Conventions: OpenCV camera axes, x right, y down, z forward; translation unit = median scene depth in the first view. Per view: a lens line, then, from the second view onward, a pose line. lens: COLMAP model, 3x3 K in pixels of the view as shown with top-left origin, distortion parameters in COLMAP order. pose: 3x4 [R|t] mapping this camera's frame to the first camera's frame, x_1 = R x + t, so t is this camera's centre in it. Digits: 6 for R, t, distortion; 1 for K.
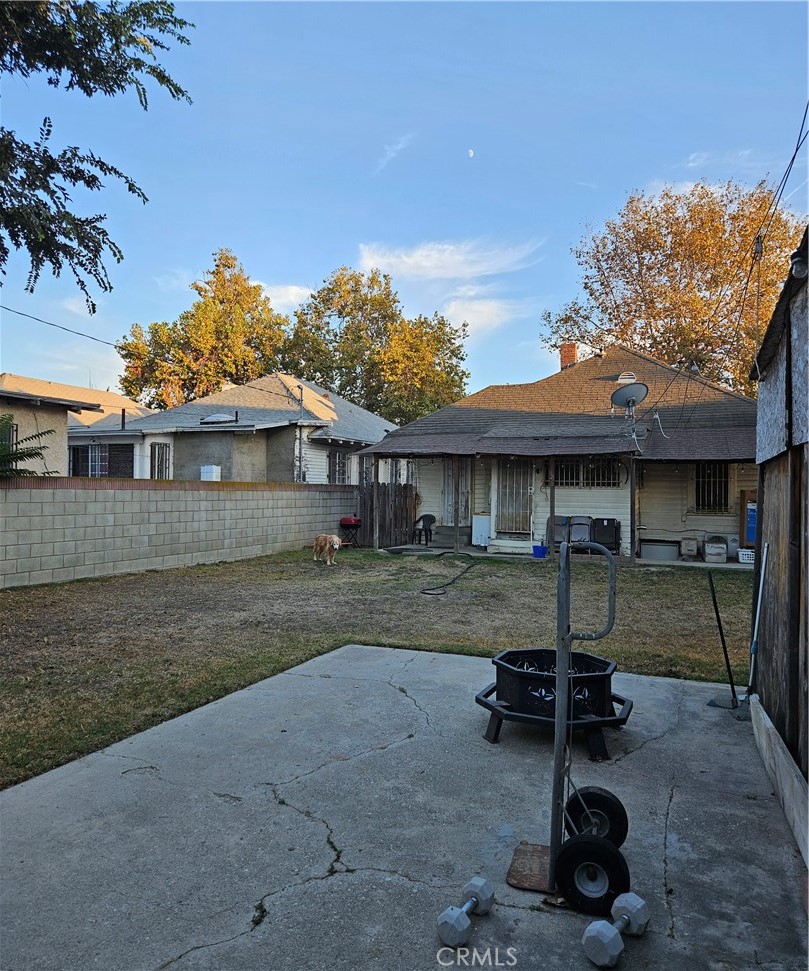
lens RADIAL K [[716.5, 0, 396.9], [0, 716.5, 484.0], [0, 0, 1]] dist [0.043956, -0.012248]
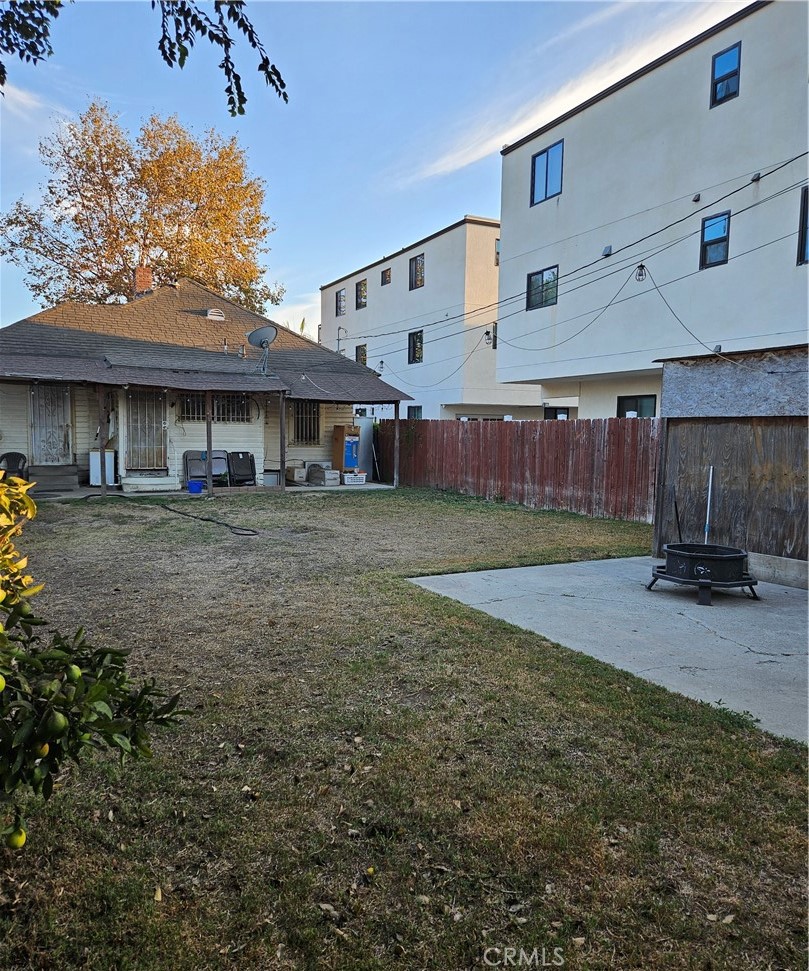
lens RADIAL K [[716.5, 0, 398.7], [0, 716.5, 485.8], [0, 0, 1]] dist [0.043956, -0.012248]
pose [[0.644339, -0.062897, 0.762149, -0.366258], [-0.015296, 0.995353, 0.095074, -0.006404], [-0.764587, -0.072918, 0.640383, 0.140679]]
